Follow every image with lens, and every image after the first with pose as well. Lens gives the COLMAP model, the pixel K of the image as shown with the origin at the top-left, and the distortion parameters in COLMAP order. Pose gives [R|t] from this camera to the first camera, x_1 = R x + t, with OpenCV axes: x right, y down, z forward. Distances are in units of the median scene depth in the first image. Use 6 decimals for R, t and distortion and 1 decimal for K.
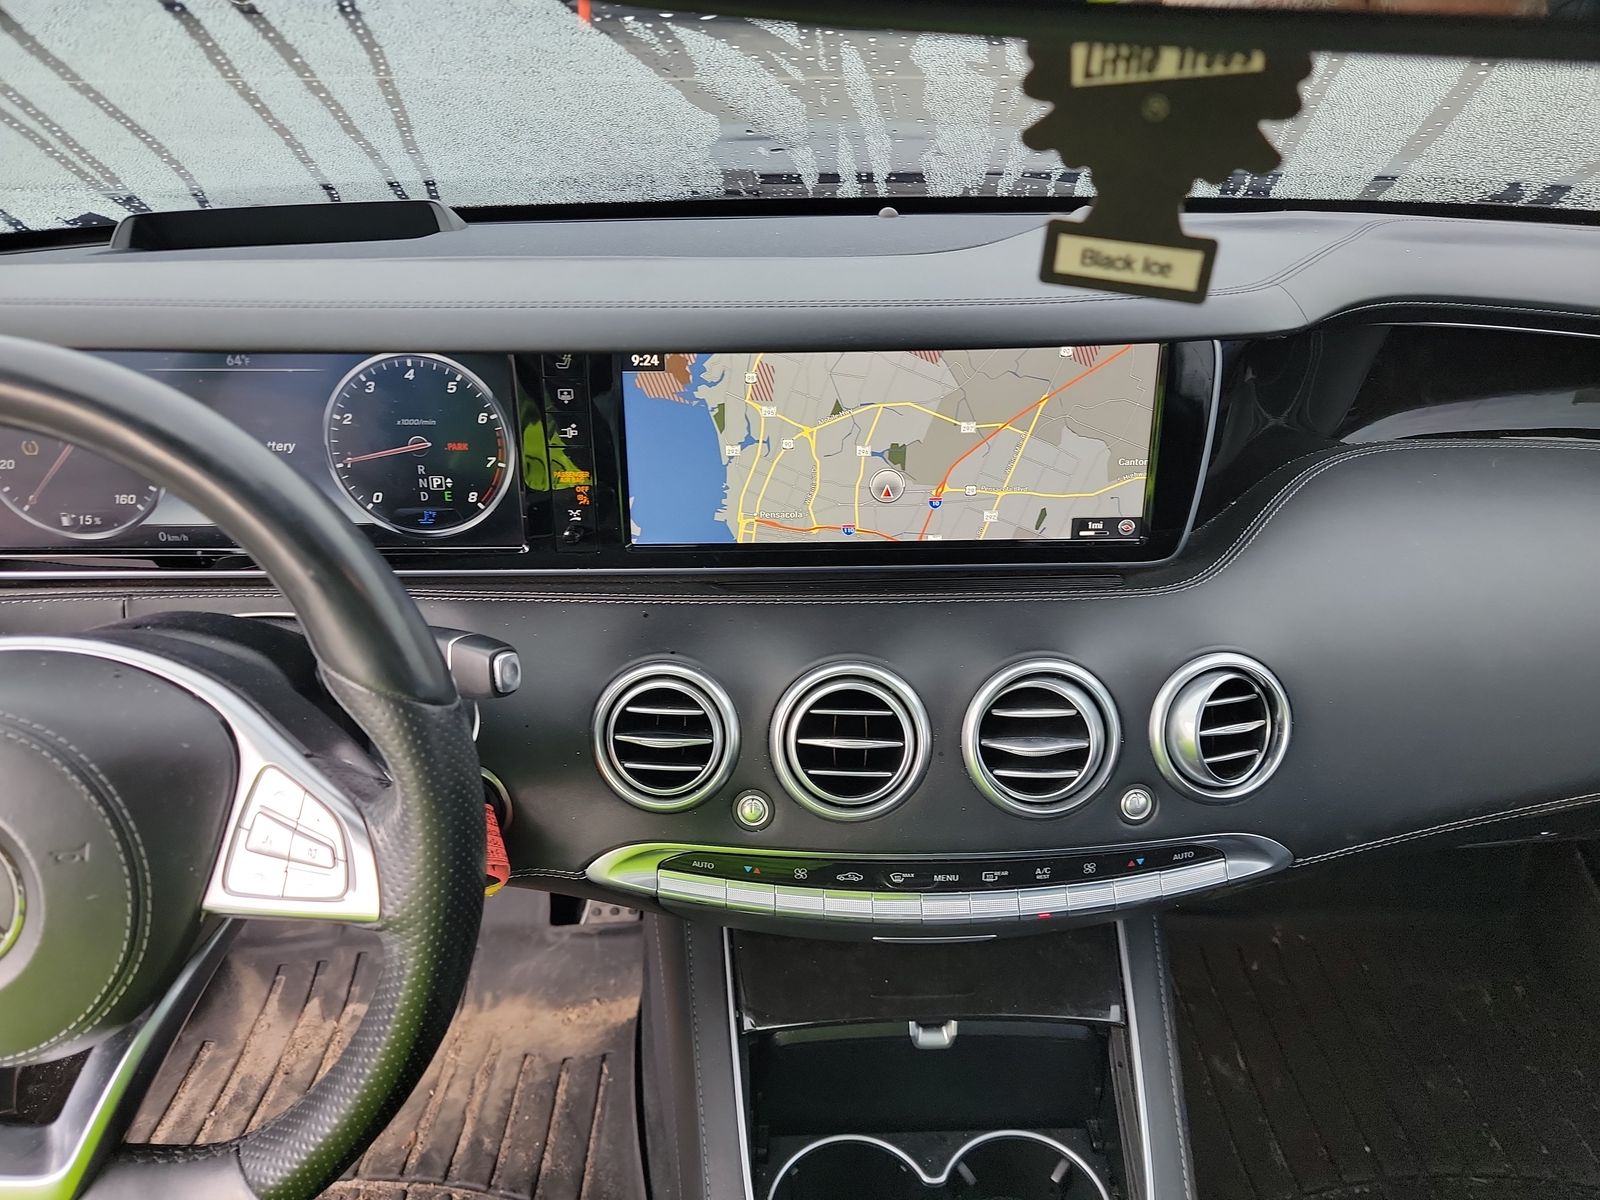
lens RADIAL K [[1100.3, 0, 800.5], [0, 1100.3, 624.1], [0, 0, 1]] dist [0.052929, -0.057886]
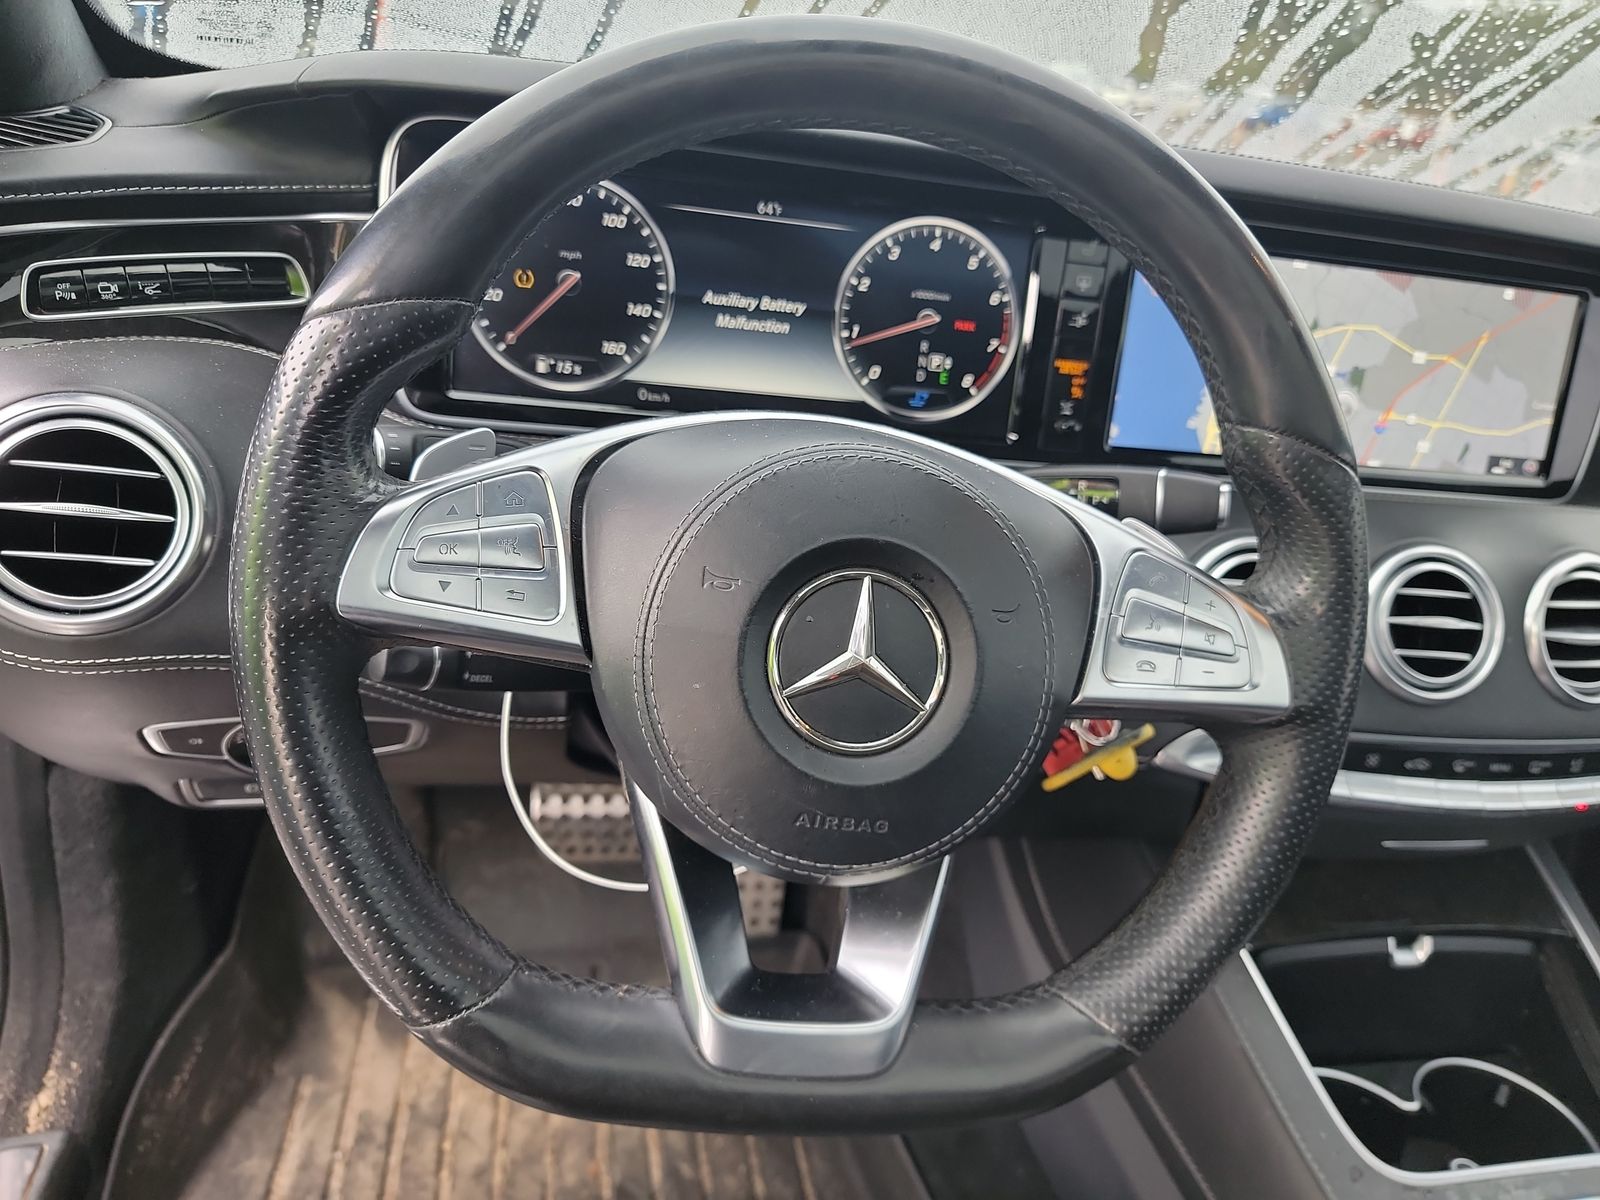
lens RADIAL K [[1145.4, 0, 800.0], [0, 1145.4, 600.0], [0, 0, 1]] dist [0.000231, -0.002158]
pose [[0.978269, 0.049614, 0.201316, -0.629810], [-0.027128, 0.993230, -0.112955, 0.188997], [-0.205557, 0.105039, 0.972992, 0.087730]]
